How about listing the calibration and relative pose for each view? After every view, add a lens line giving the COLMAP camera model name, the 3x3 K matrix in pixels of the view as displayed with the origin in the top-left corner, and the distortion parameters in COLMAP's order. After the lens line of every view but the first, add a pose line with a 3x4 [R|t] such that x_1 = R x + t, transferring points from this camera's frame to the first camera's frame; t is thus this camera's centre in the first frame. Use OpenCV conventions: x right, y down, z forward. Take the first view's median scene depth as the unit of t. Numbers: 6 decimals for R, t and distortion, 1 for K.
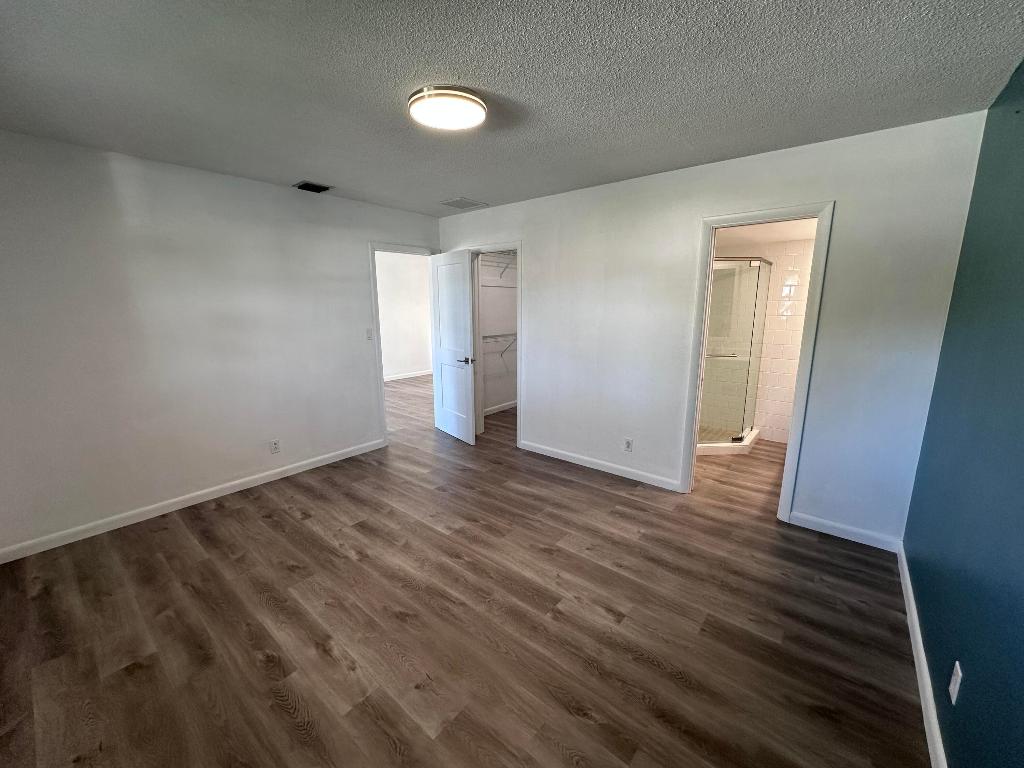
lens RADIAL K [[410.7, 0, 508.9], [0, 410.7, 385.2], [0, 0, 1]] dist [-0.002928, -0.000055]
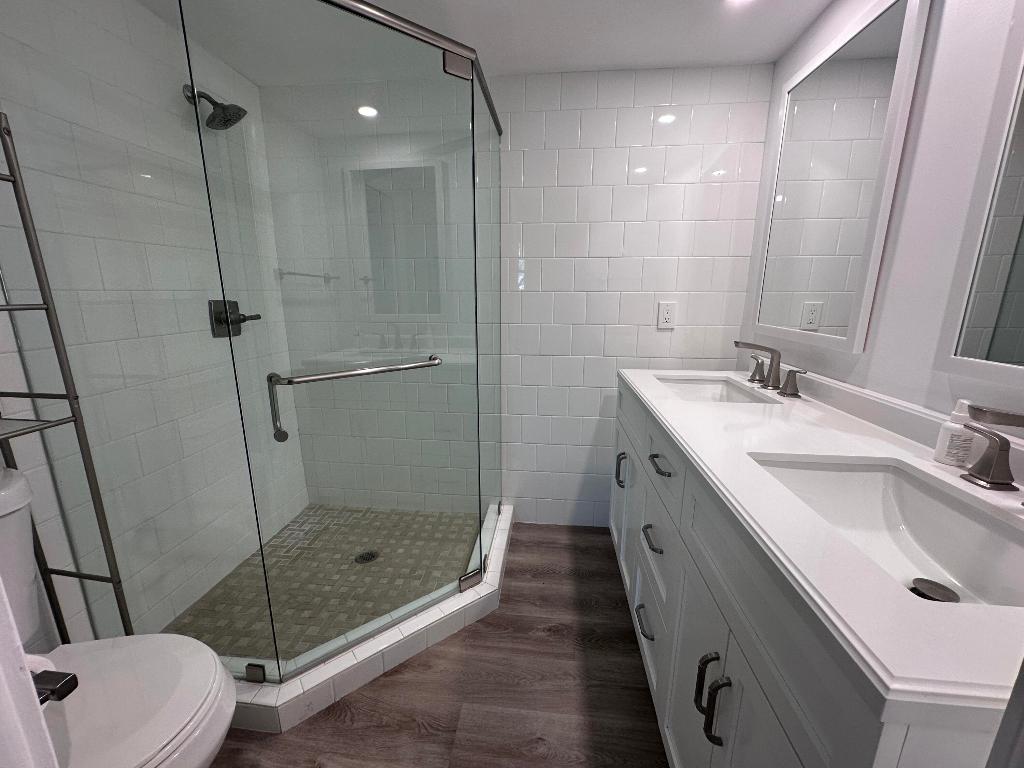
lens RADIAL K [[410.7, 0, 508.9], [0, 410.7, 385.2], [0, 0, 1]] dist [-0.002928, -0.000055]
pose [[0.834577, -0.117235, 0.538272, 0.406948], [0.102158, 0.993082, 0.057898, -0.056143], [-0.541336, 0.006668, 0.840780, 0.670166]]
